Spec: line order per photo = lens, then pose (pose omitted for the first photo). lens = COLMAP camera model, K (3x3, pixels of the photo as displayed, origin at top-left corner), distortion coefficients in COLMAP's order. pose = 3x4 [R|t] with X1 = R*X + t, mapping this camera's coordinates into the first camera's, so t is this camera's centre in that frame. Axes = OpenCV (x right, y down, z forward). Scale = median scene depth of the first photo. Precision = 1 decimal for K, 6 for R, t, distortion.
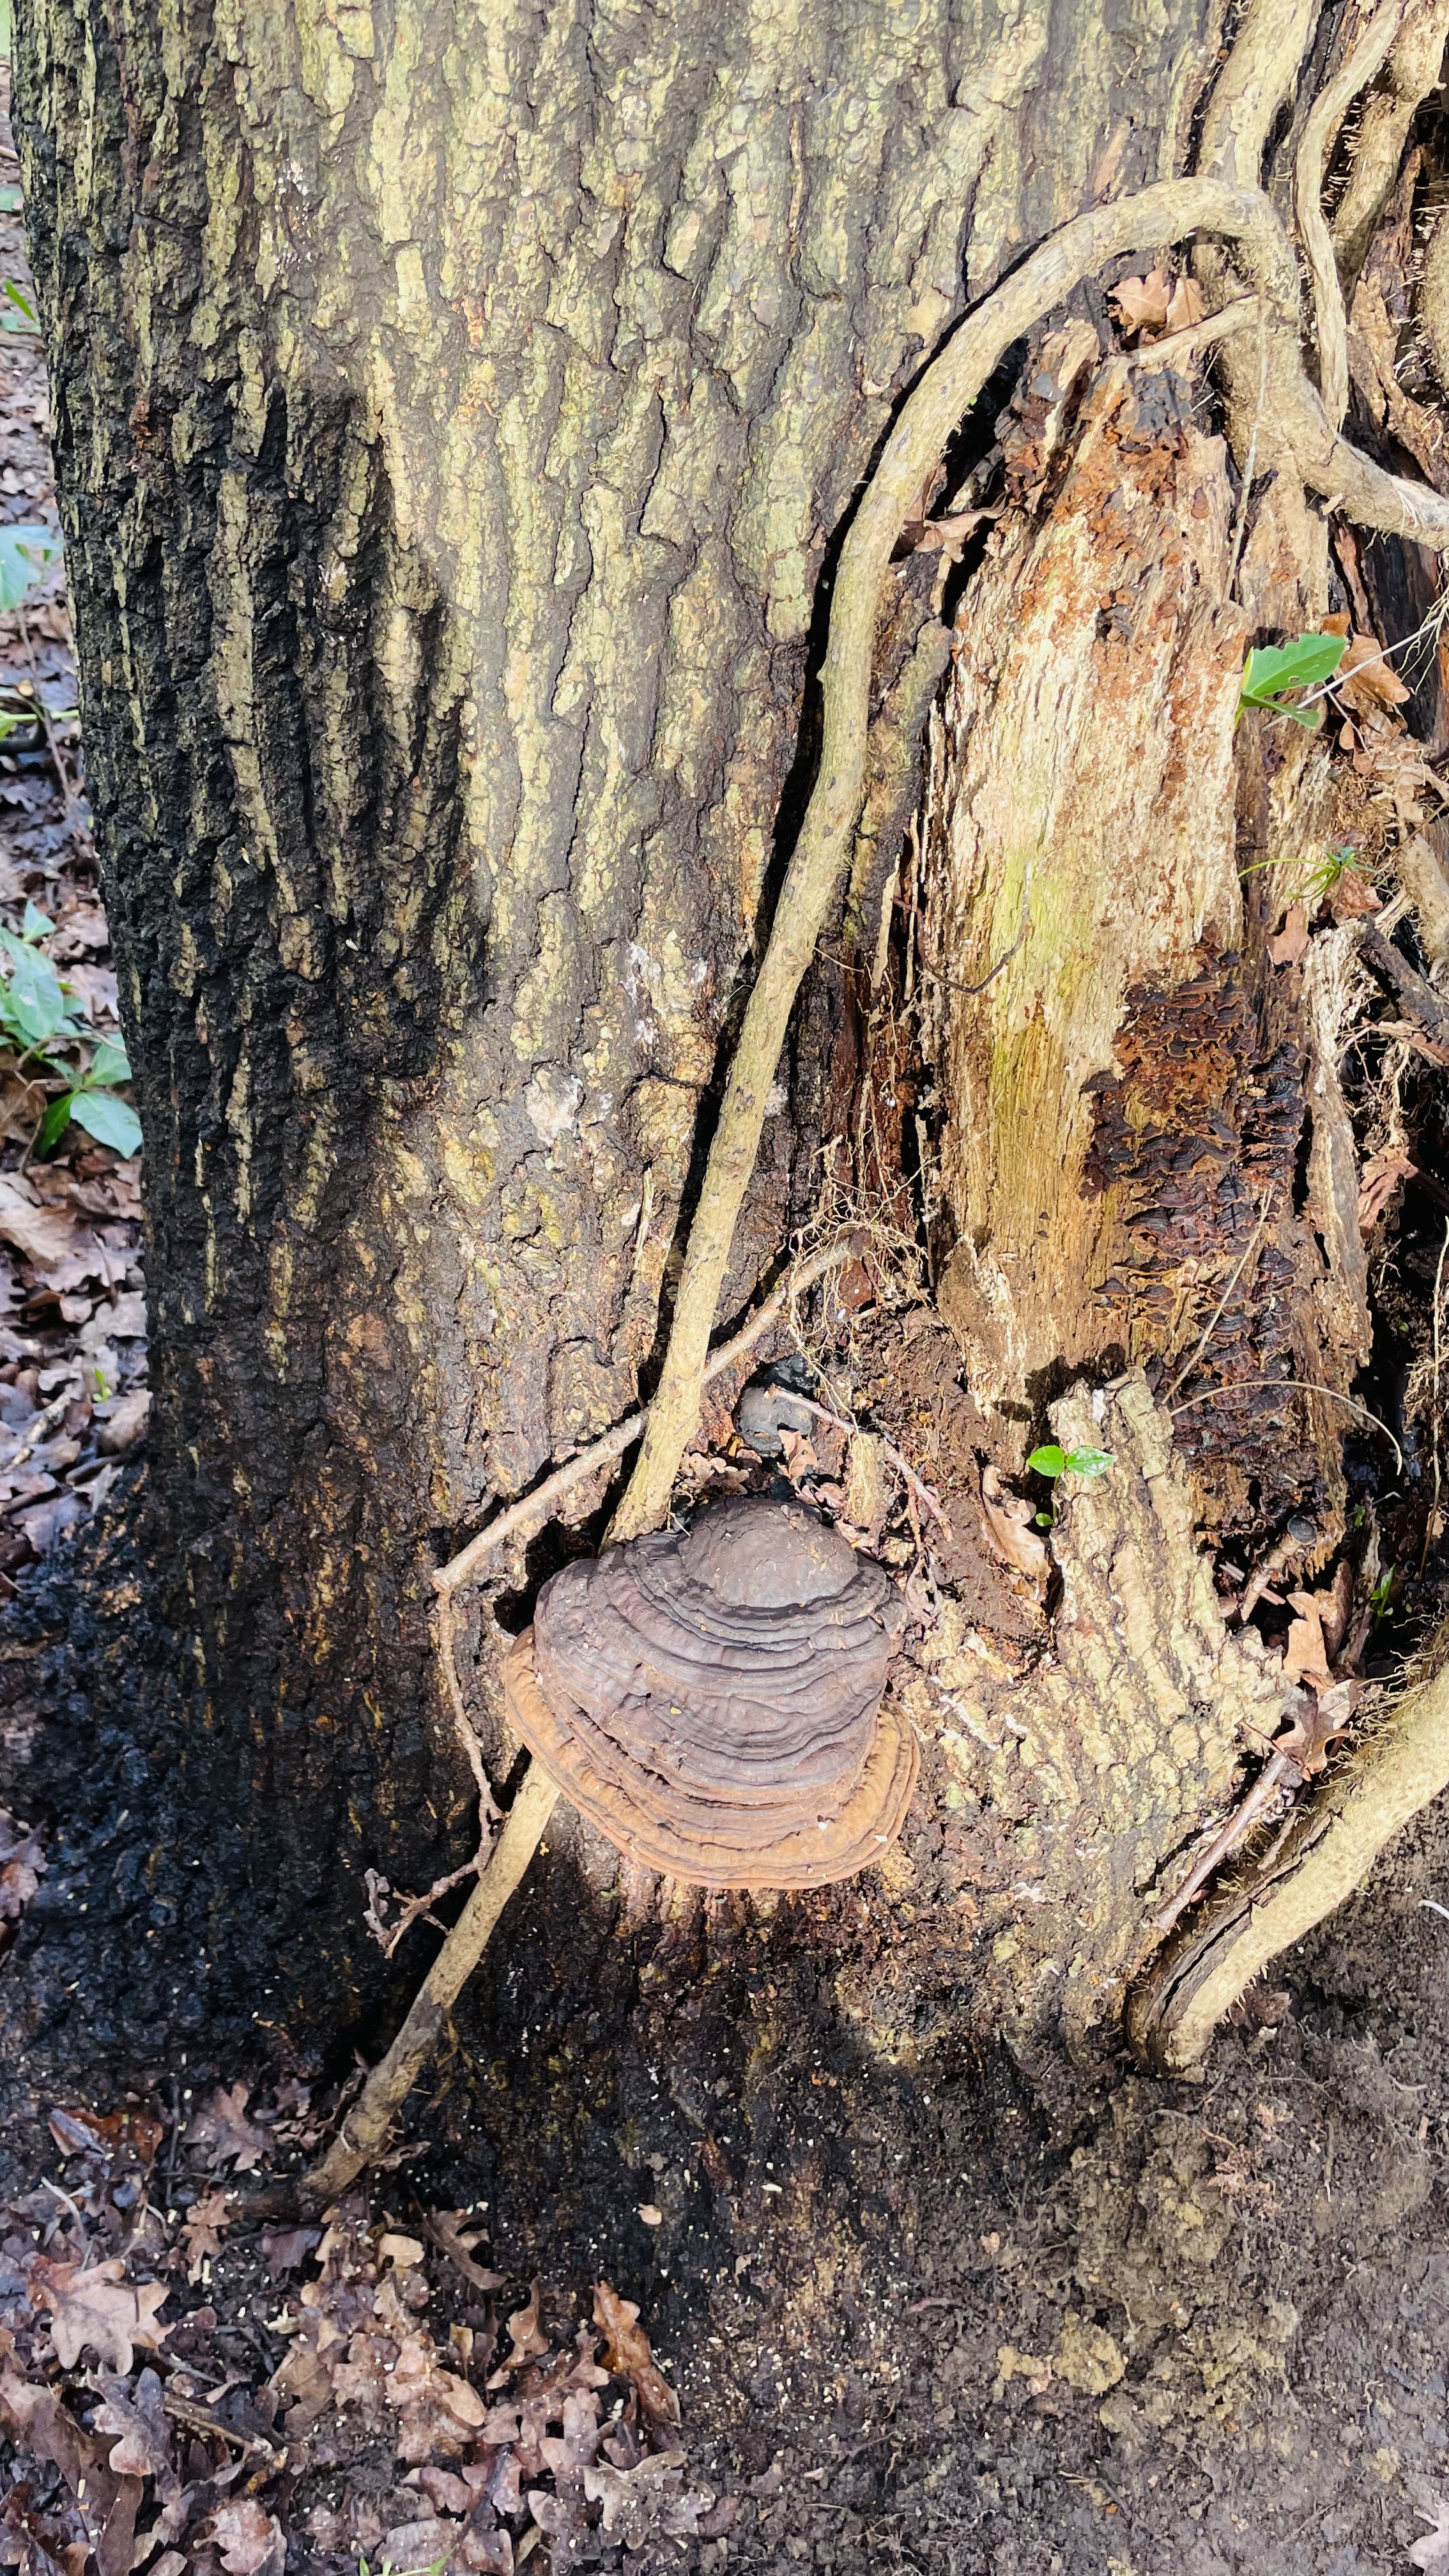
lens RADIAL K [[1886.2, 0, 724.5], [0, 1886.2, 1288.0], [0, 0, 1]] dist [0.000980, -0.073472]
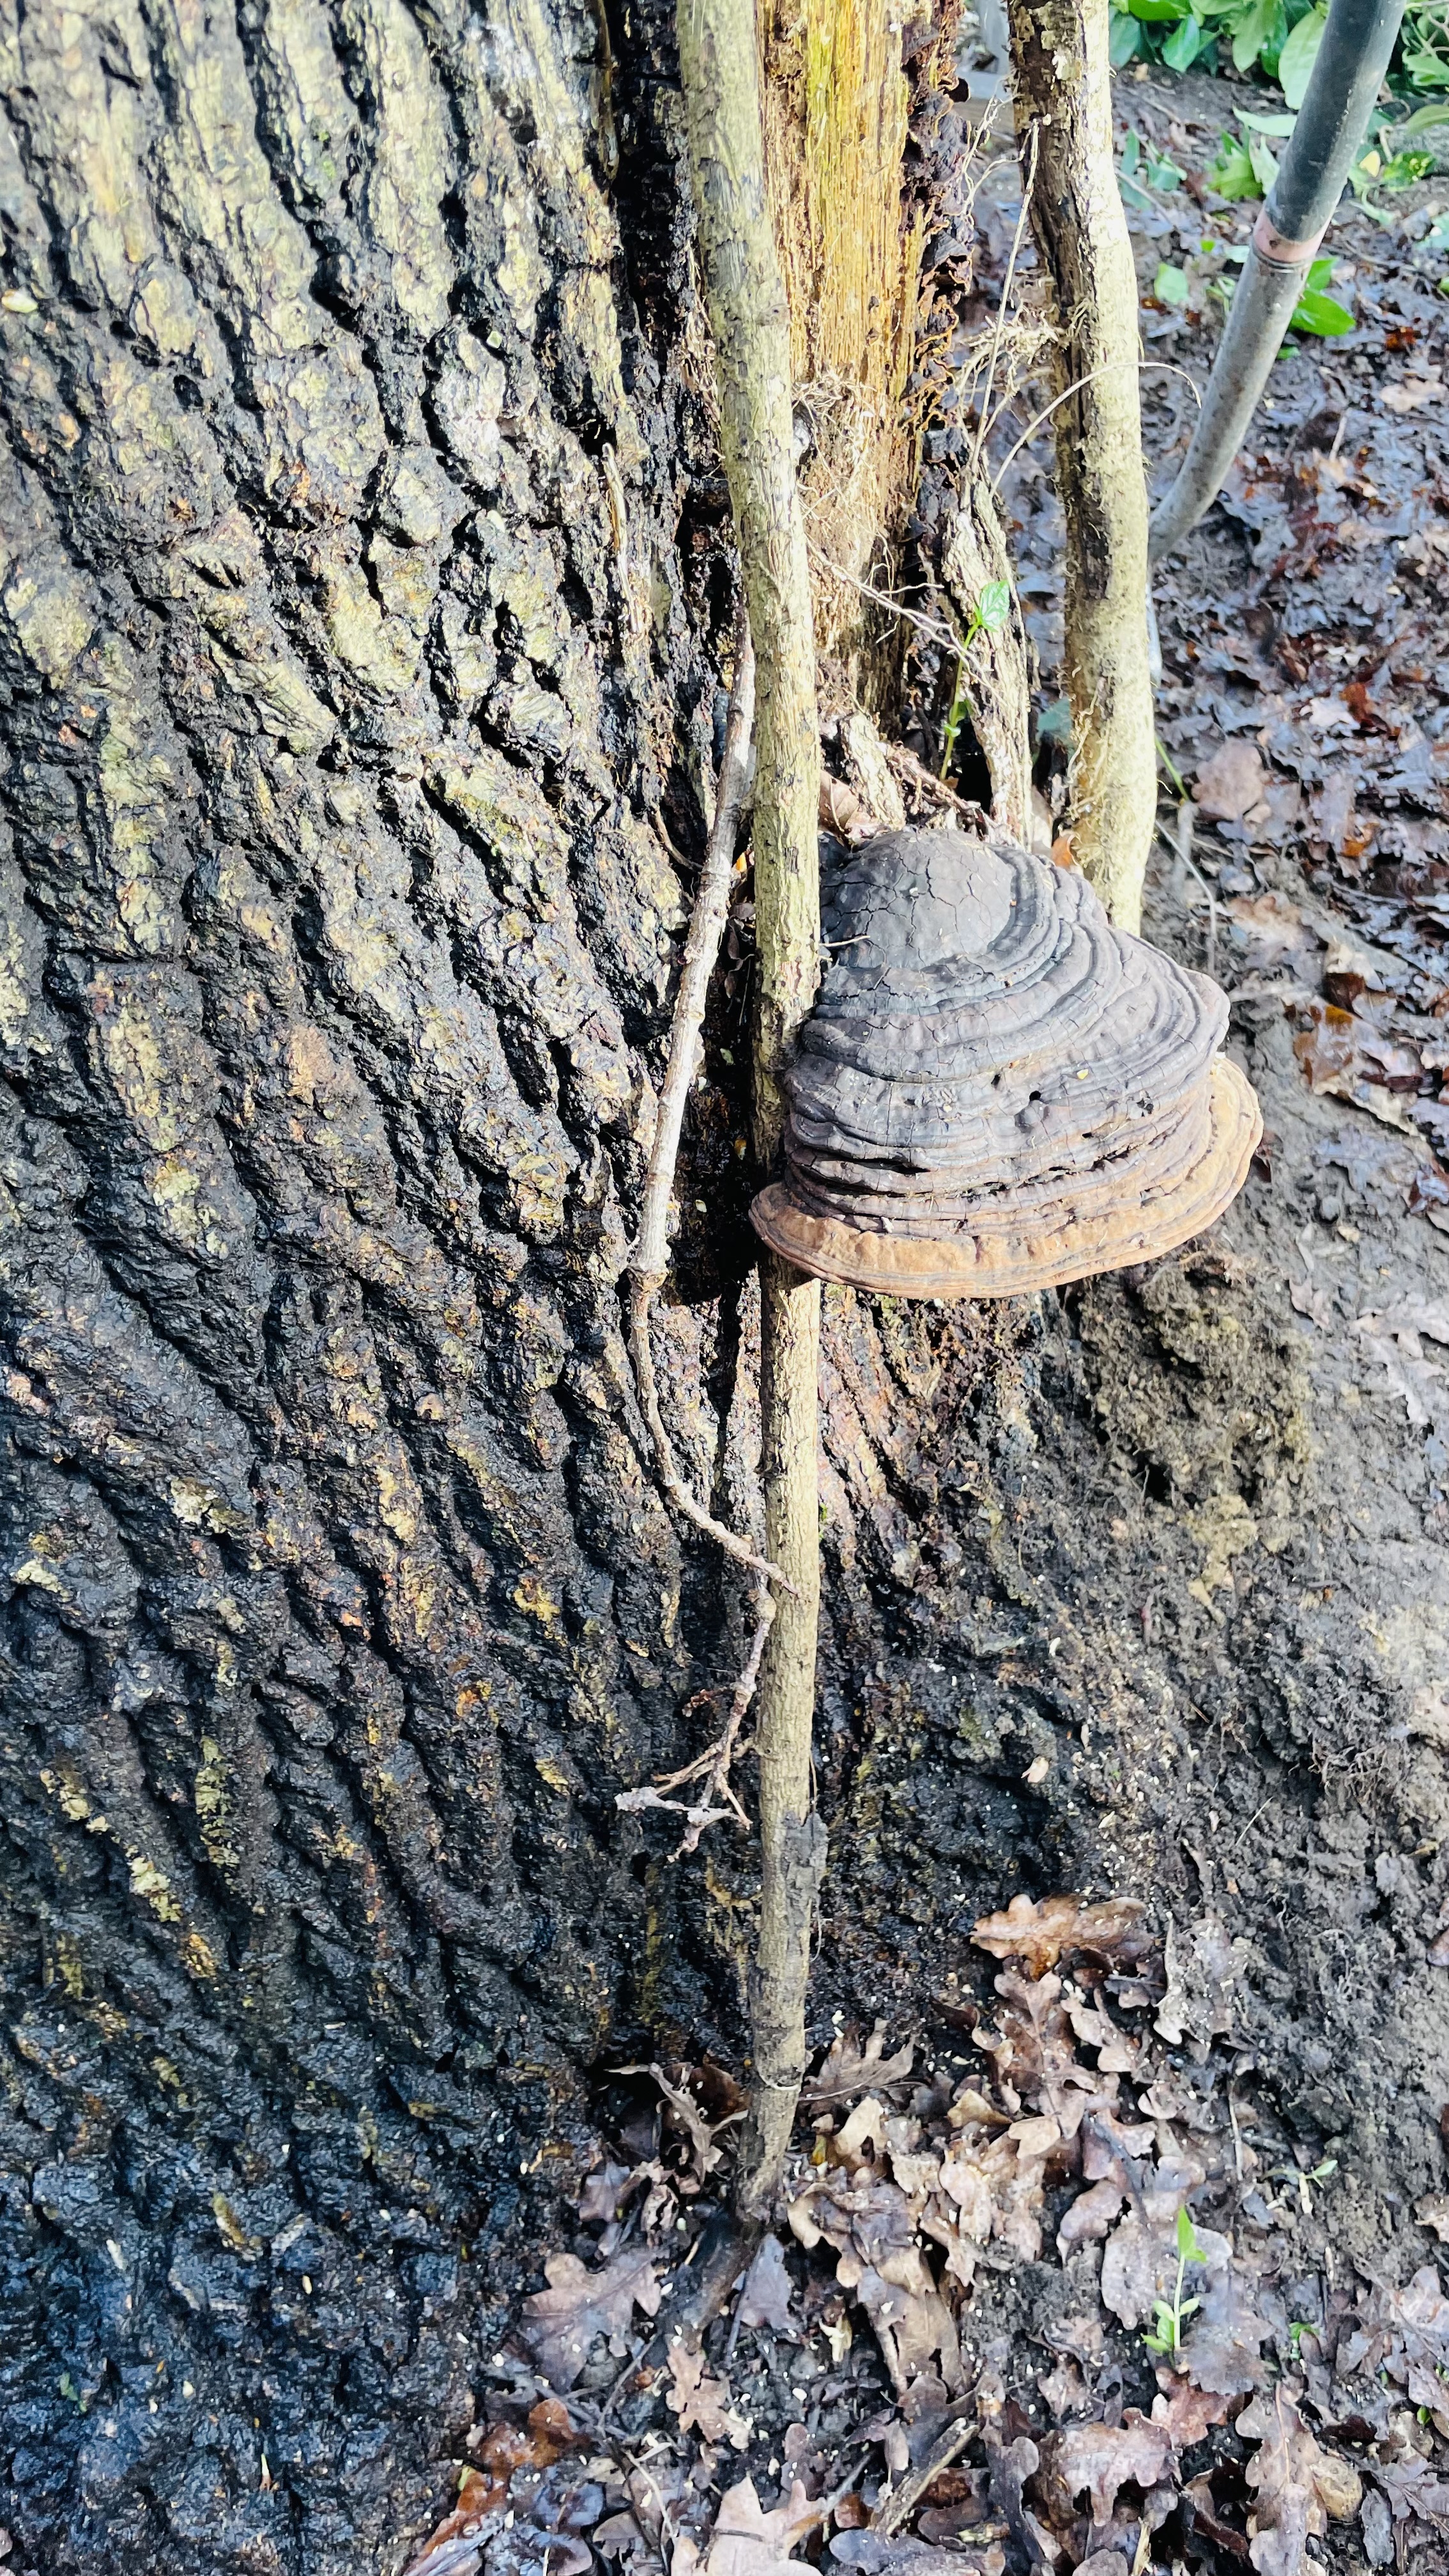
lens RADIAL K [[1886.2, 0, 724.5], [0, 1886.2, 1288.0], [0, 0, 1]] dist [0.000980, -0.073472]
pose [[0.430619, -0.666104, 0.608993, -0.443103], [0.582795, 0.720444, 0.375913, -0.057566], [-0.689143, 0.193043, 0.698439, 0.439895]]
